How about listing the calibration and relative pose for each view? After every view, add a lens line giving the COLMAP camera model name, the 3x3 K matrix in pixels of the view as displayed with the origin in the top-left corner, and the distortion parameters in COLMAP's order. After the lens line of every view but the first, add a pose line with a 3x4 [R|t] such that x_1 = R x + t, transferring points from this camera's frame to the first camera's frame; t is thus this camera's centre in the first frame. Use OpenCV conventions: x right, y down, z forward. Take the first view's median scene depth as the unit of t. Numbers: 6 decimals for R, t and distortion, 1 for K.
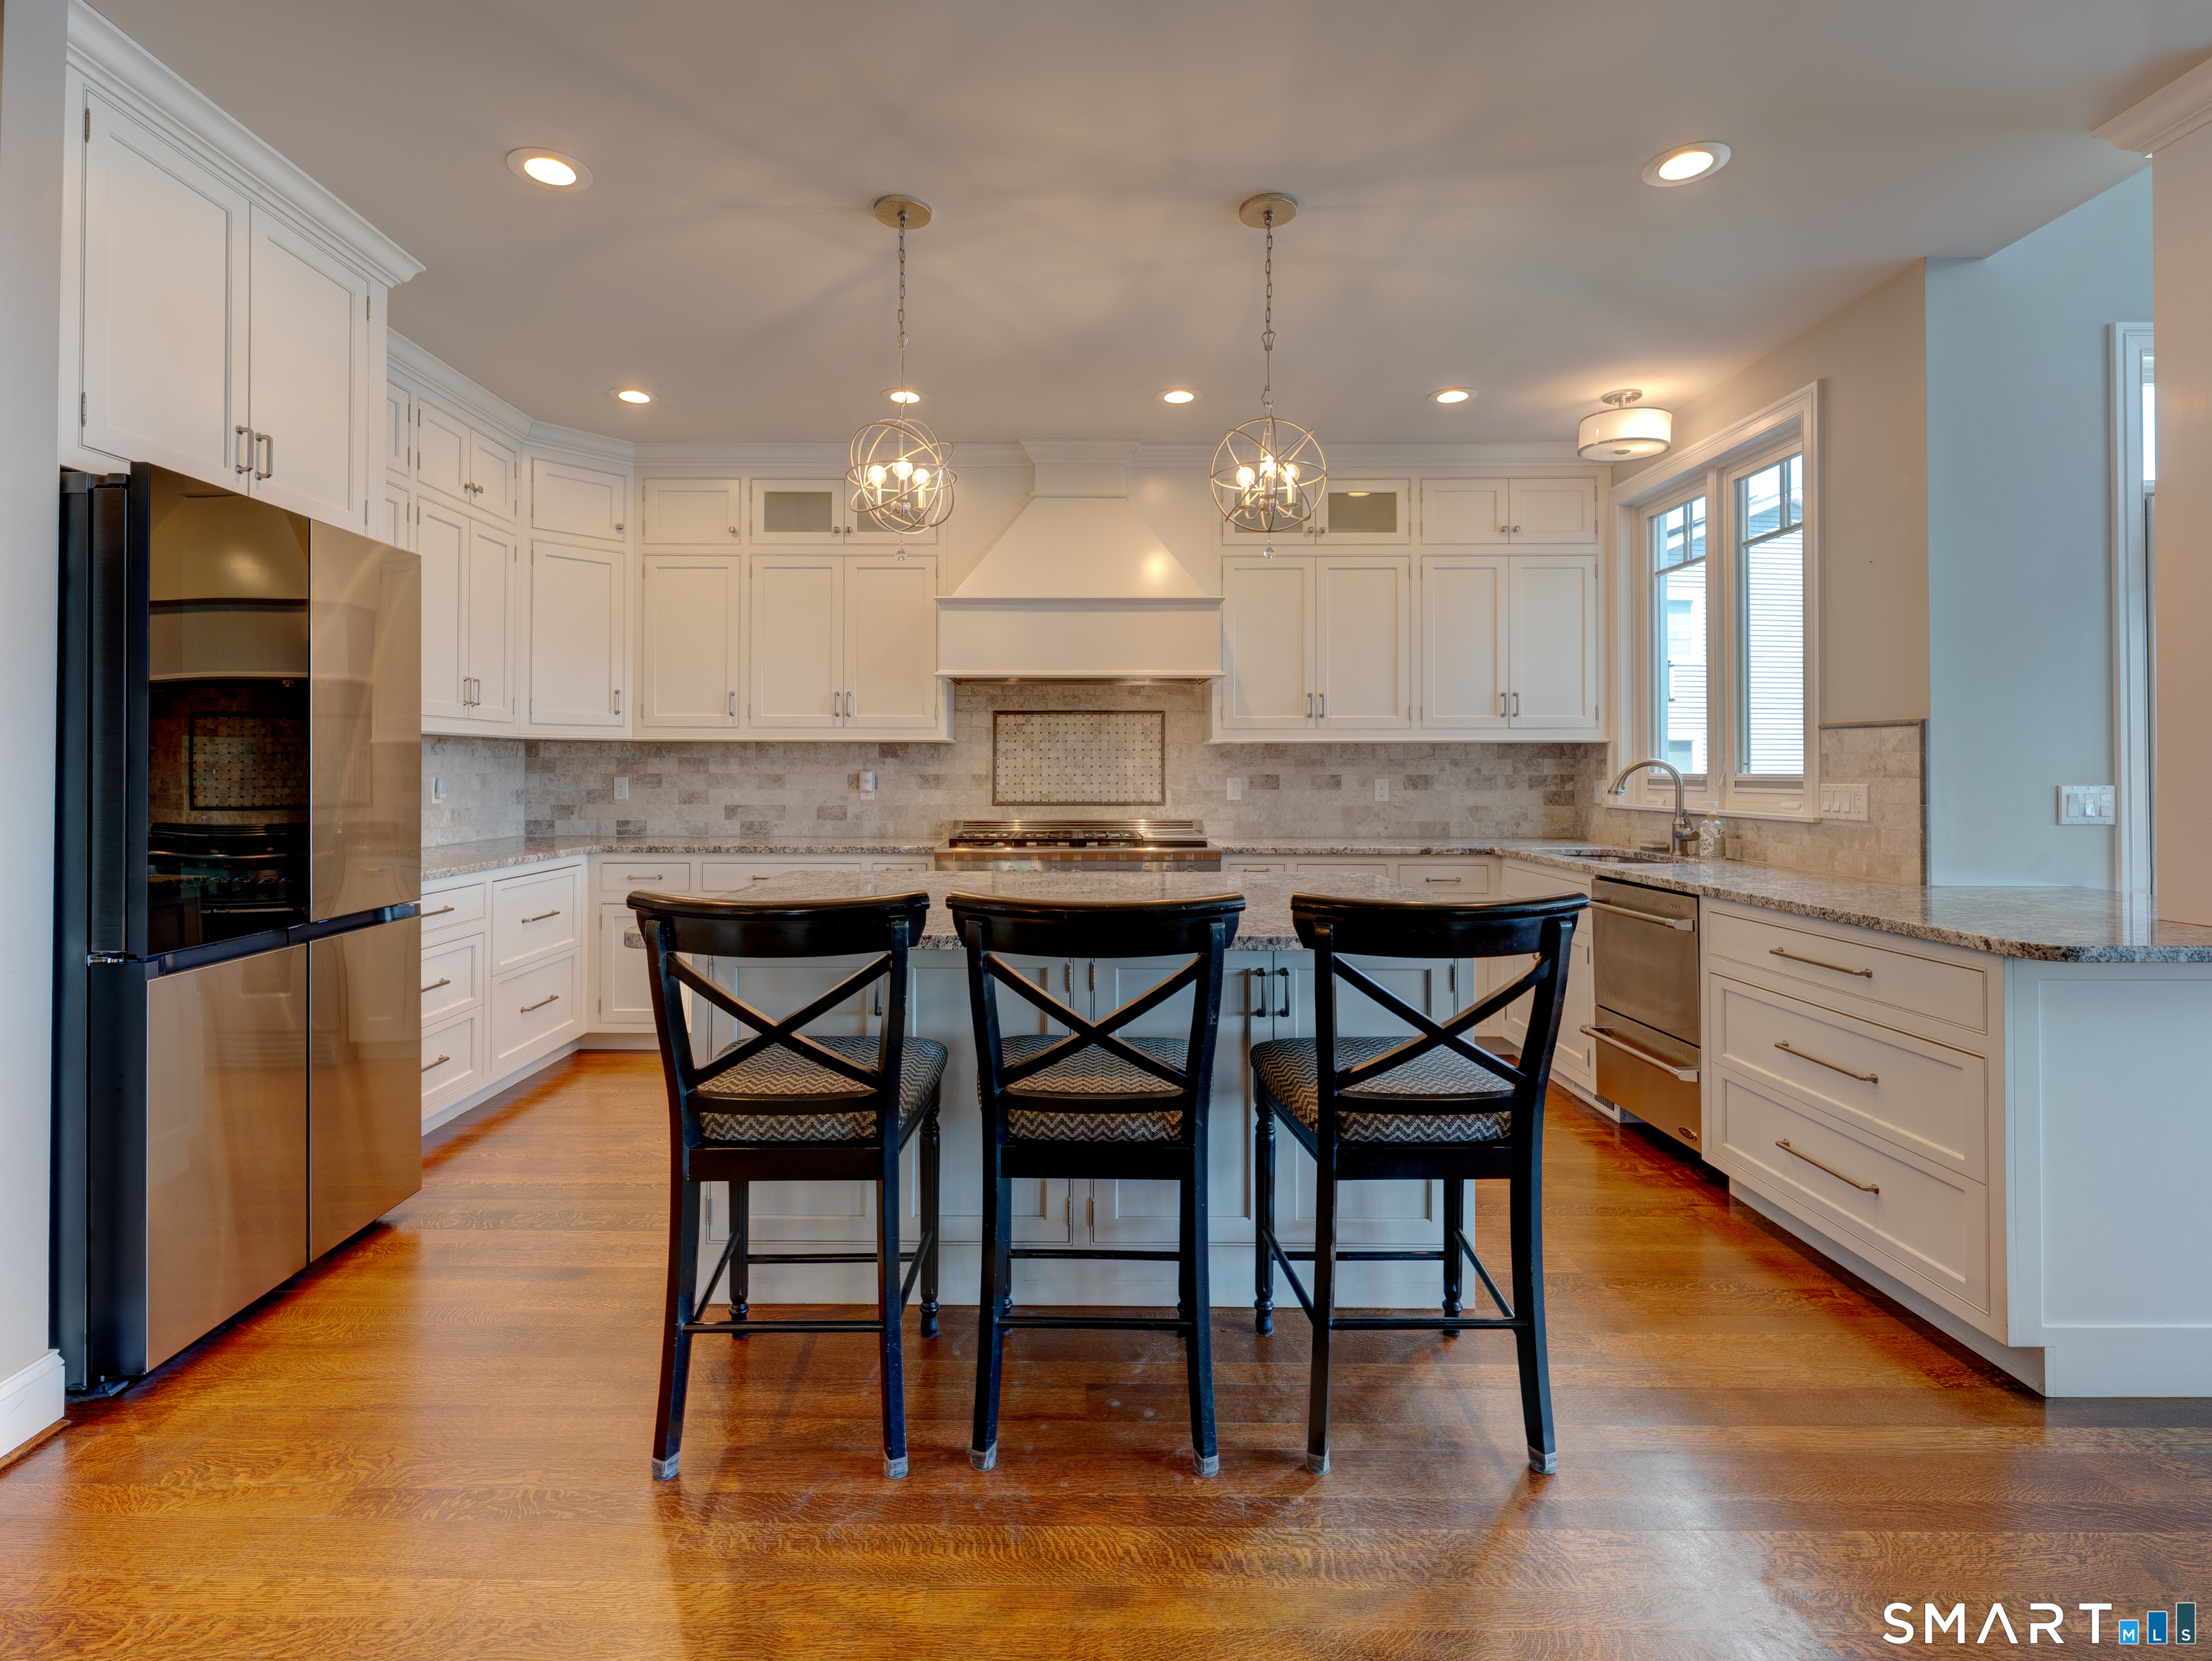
lens RADIAL K [[1044.0, 0, 1063.5], [0, 1044.0, 767.4], [0, 0, 1]] dist [0.005883, -0.003692]
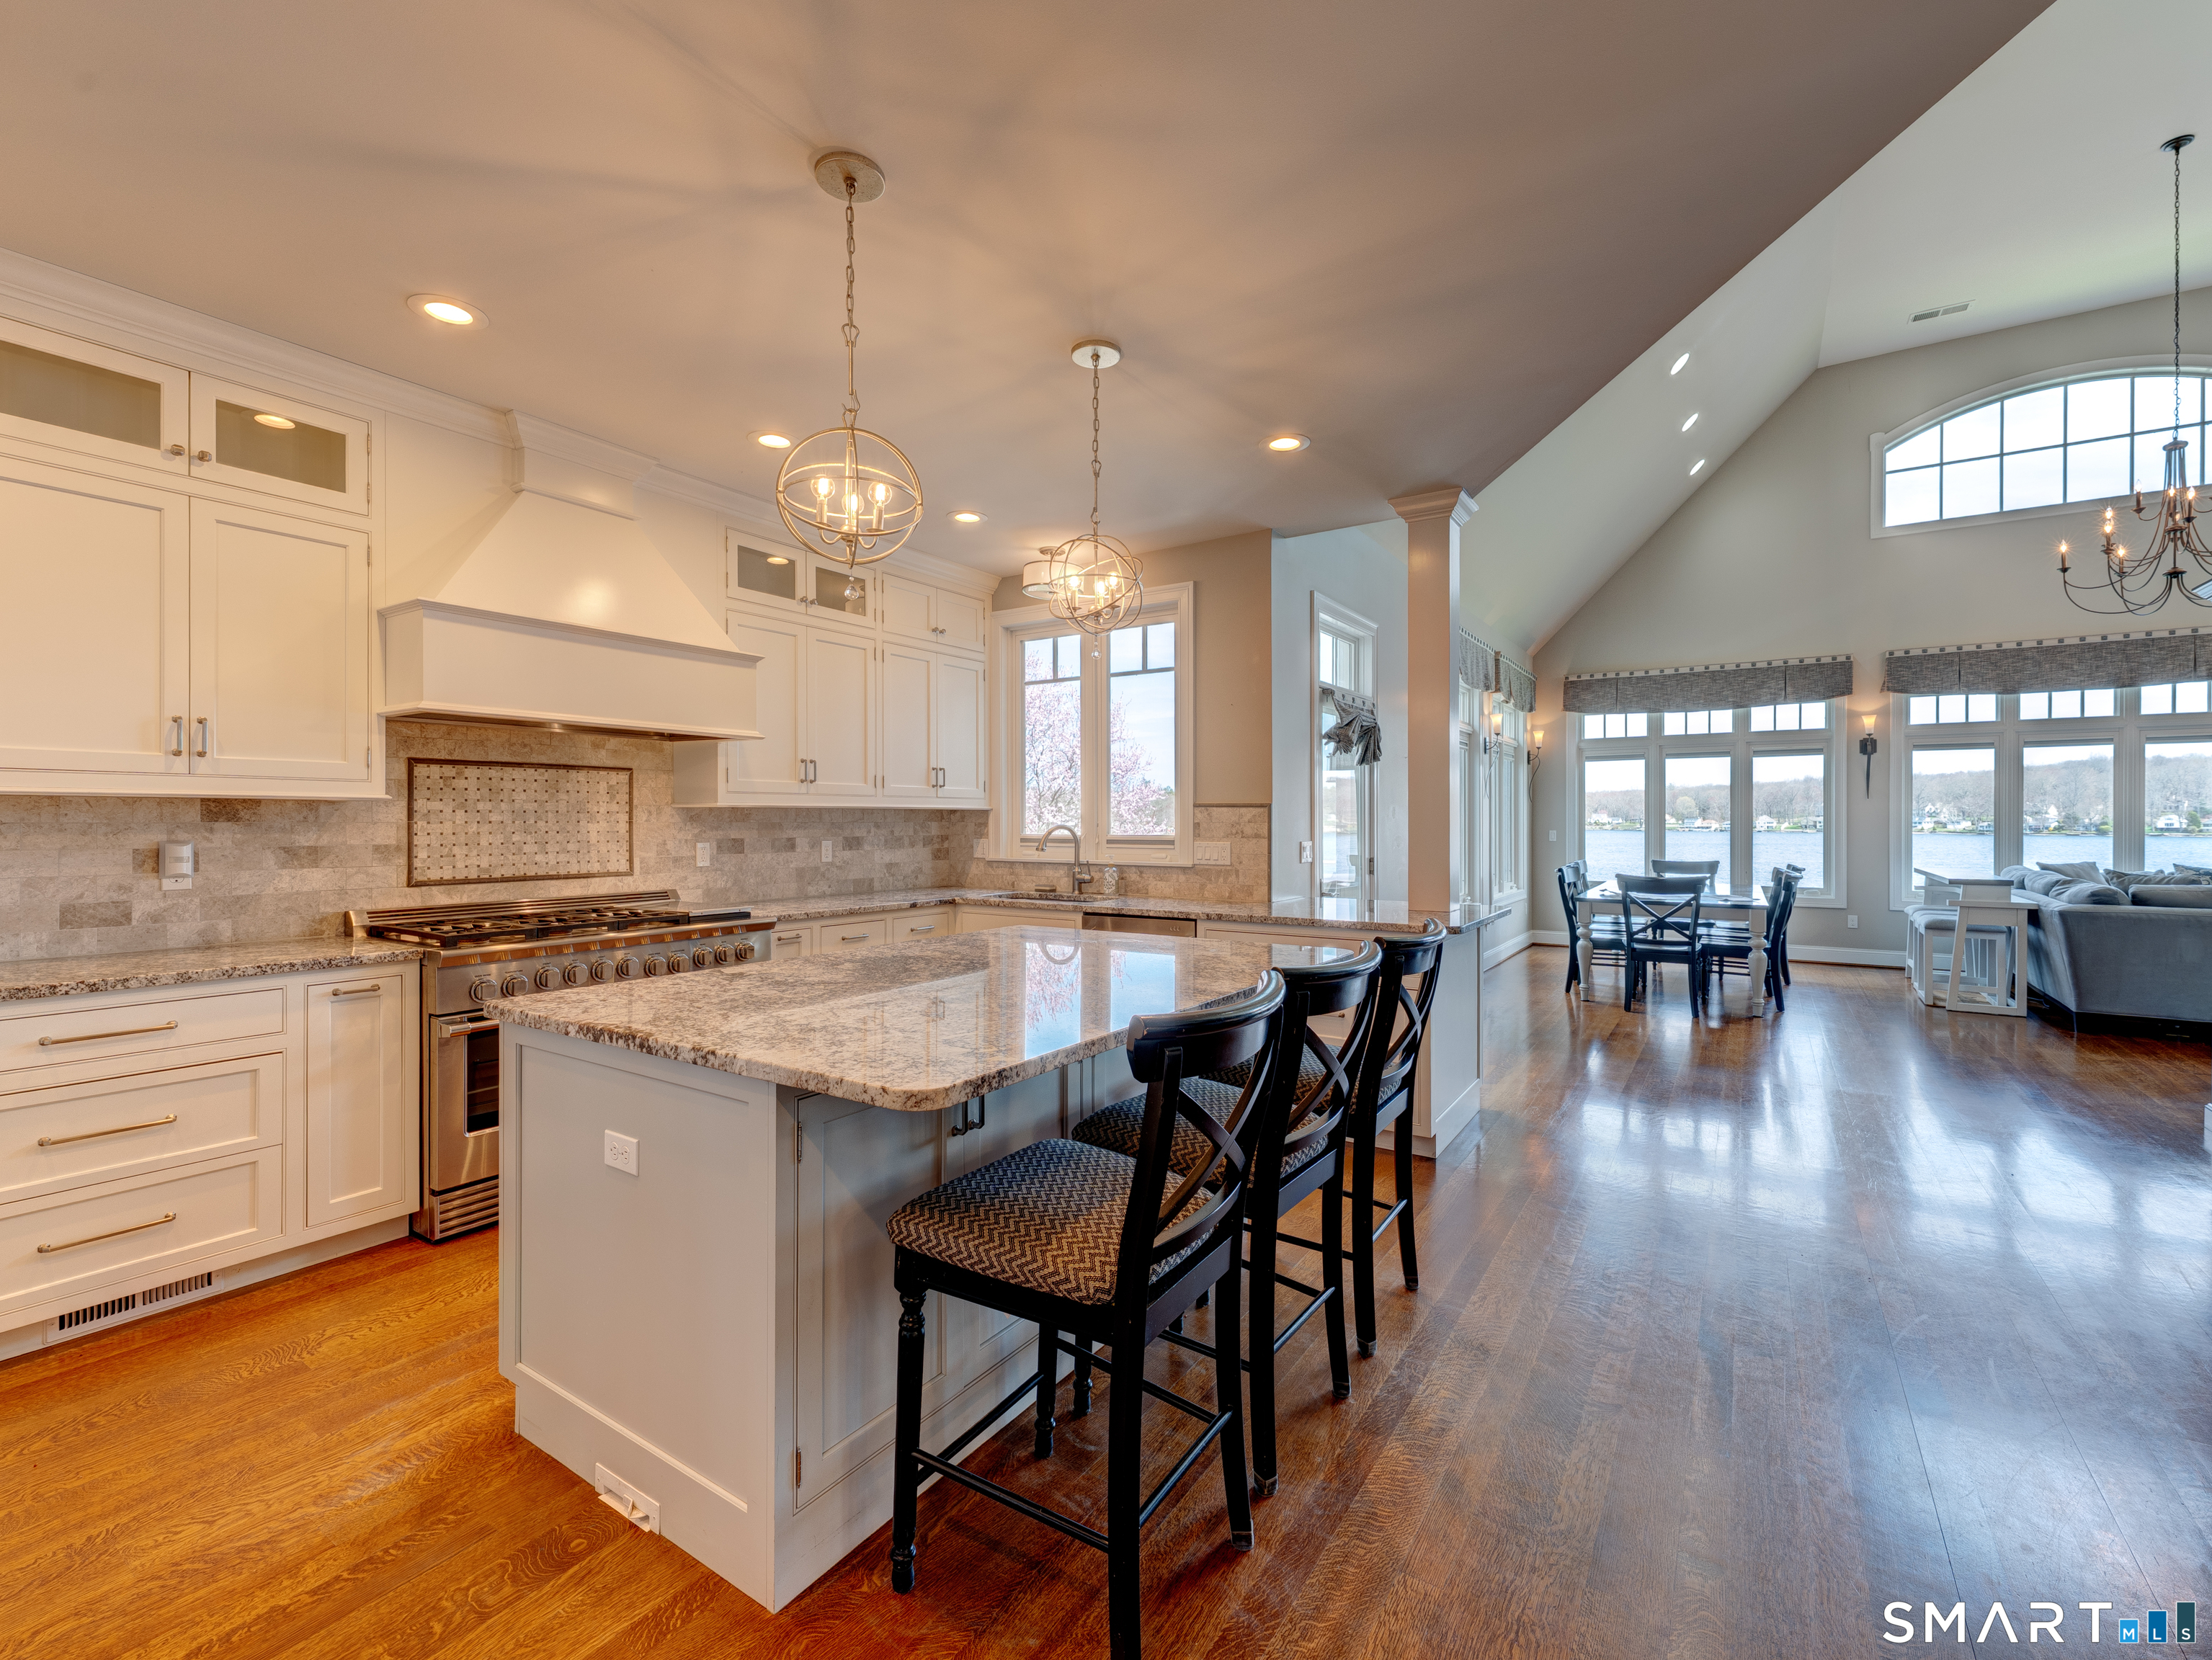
lens RADIAL K [[961.8, 0, 1100.2], [0, 961.8, 828.2], [0, 0, 1]] dist [0.002618, -0.001497]
pose [[0.543982, -0.006773, 0.839070, -0.373918], [-0.002345, 0.999951, 0.009592, -0.012284], [-0.839094, -0.007186, 0.543939, 0.225803]]
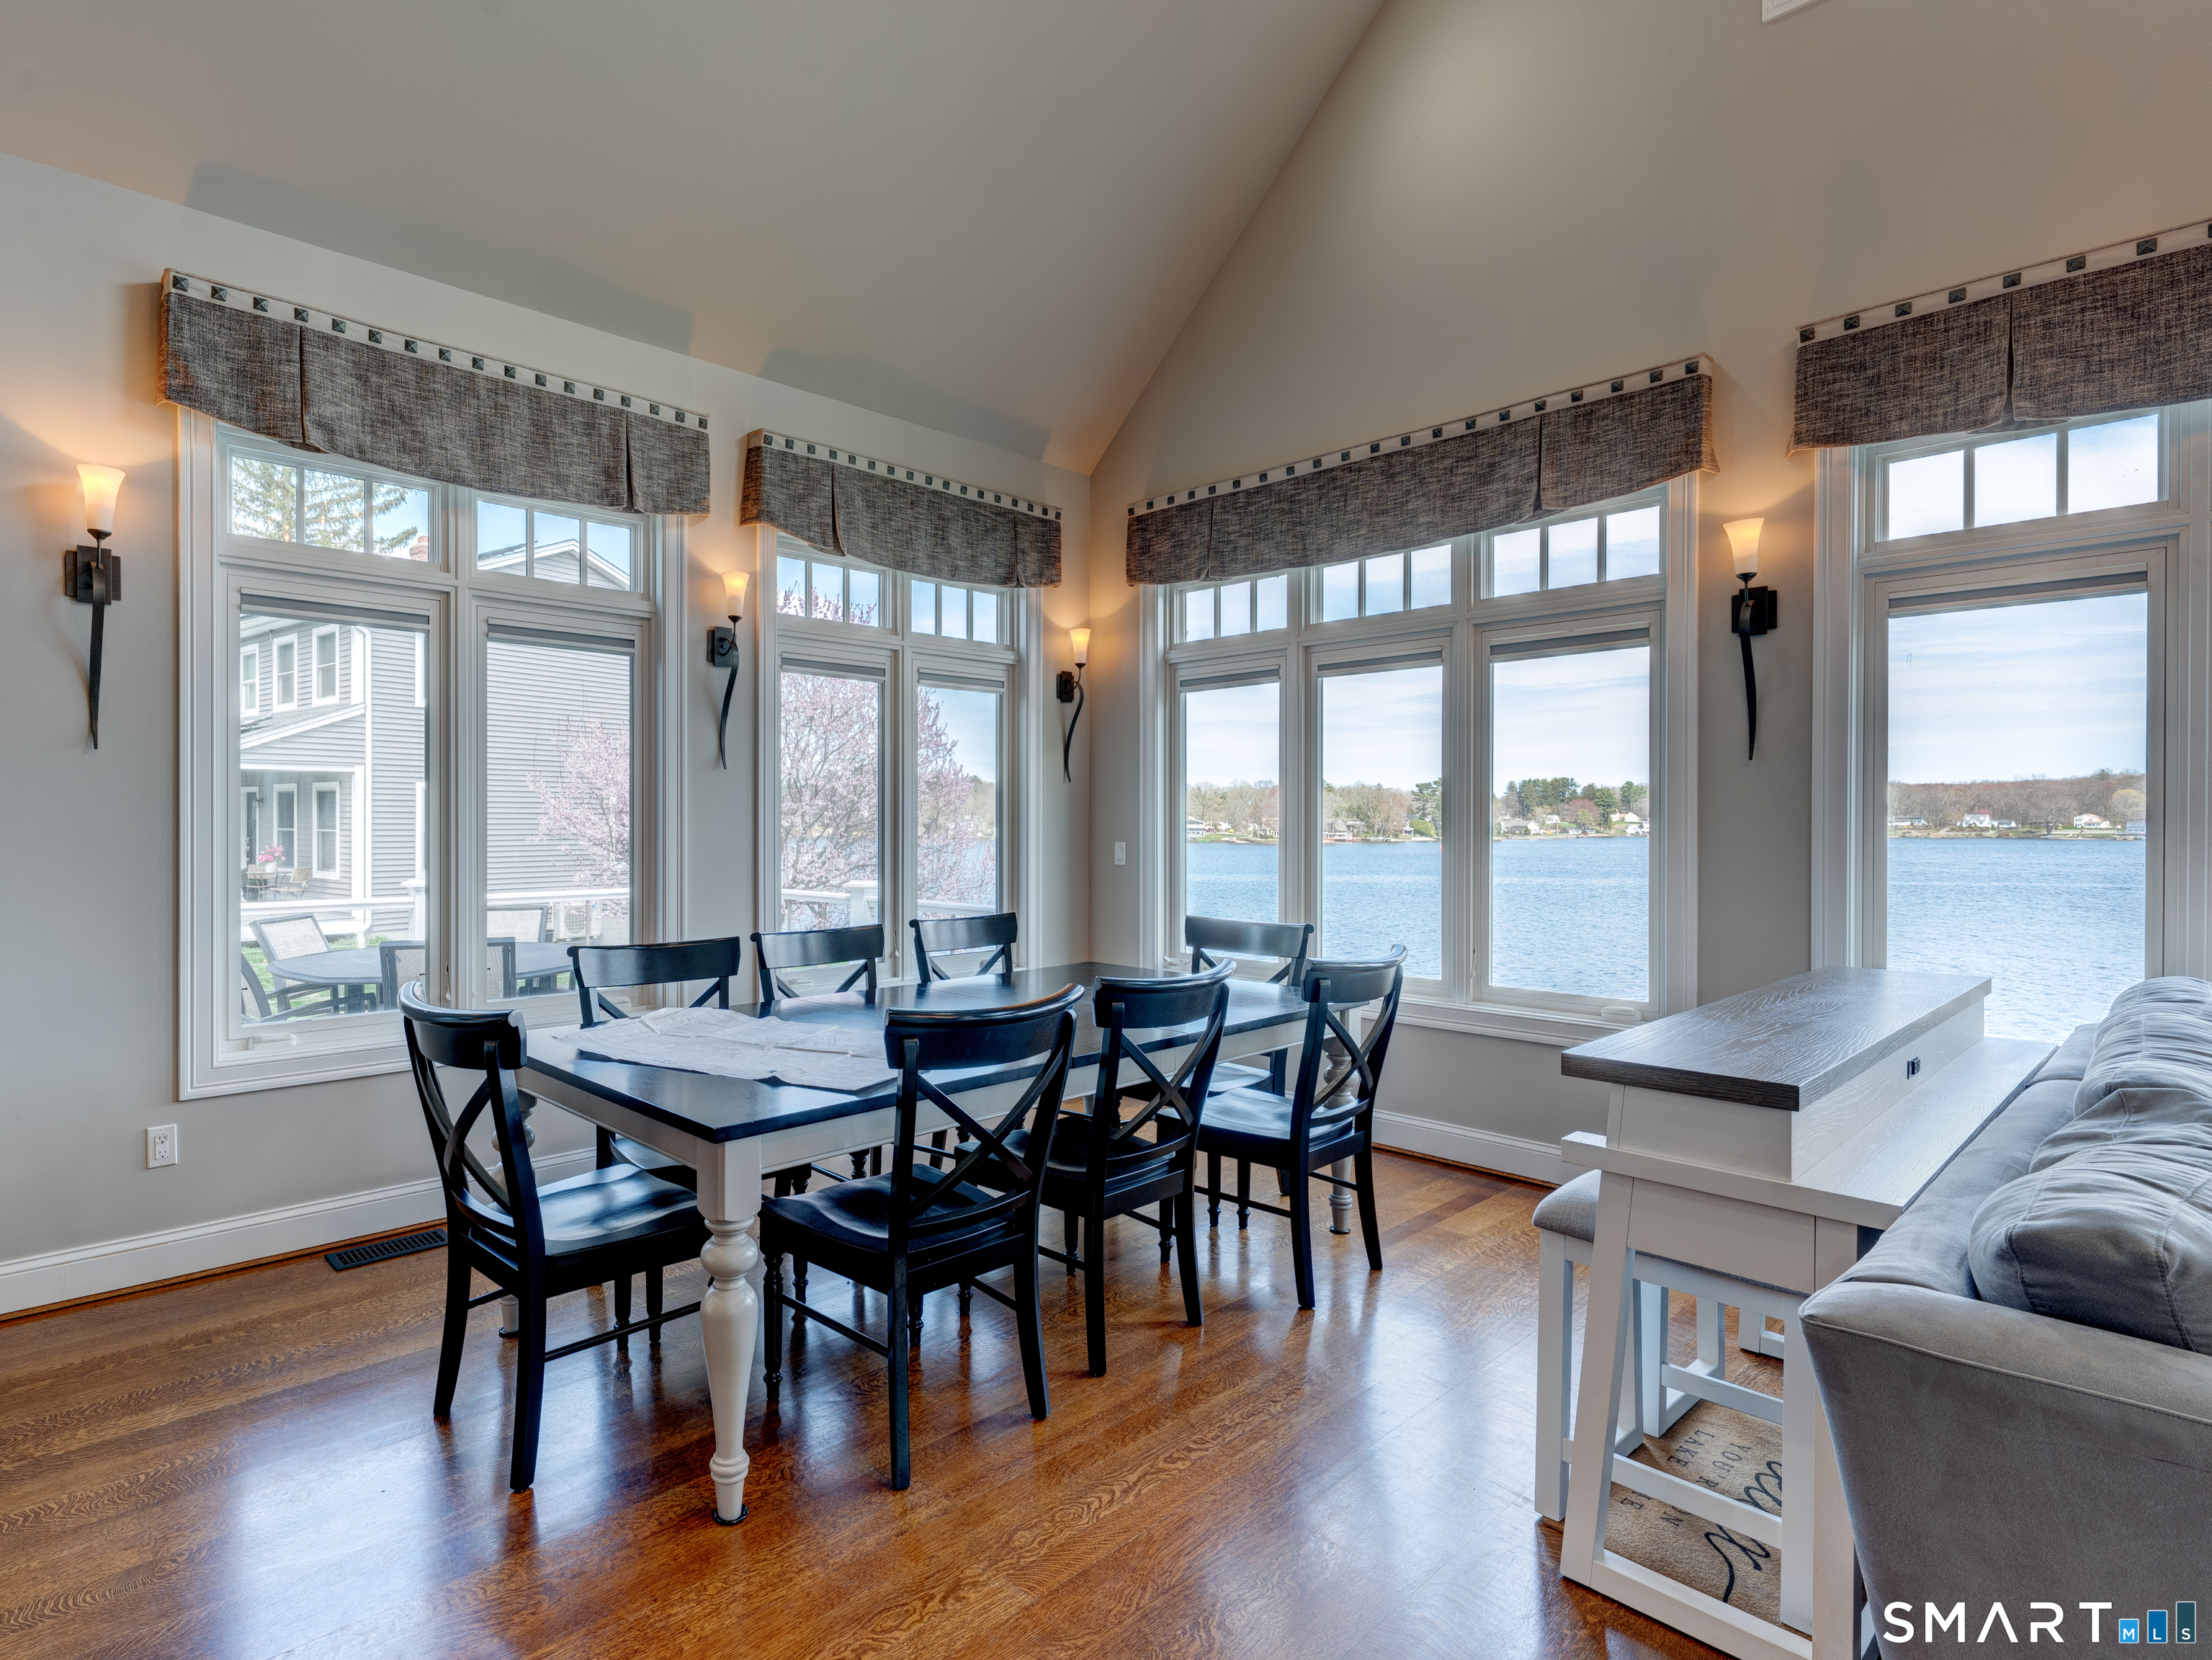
lens RADIAL K [[1131.5, 0, 948.3], [0, 1131.5, 836.1], [0, 0, 1]] dist [0.005958, -0.002779]
pose [[0.739910, -0.006871, 0.672670, 0.940560], [-0.002660, 0.999910, 0.013139, -0.011137], [-0.672700, -0.011511, 0.739826, -0.174028]]
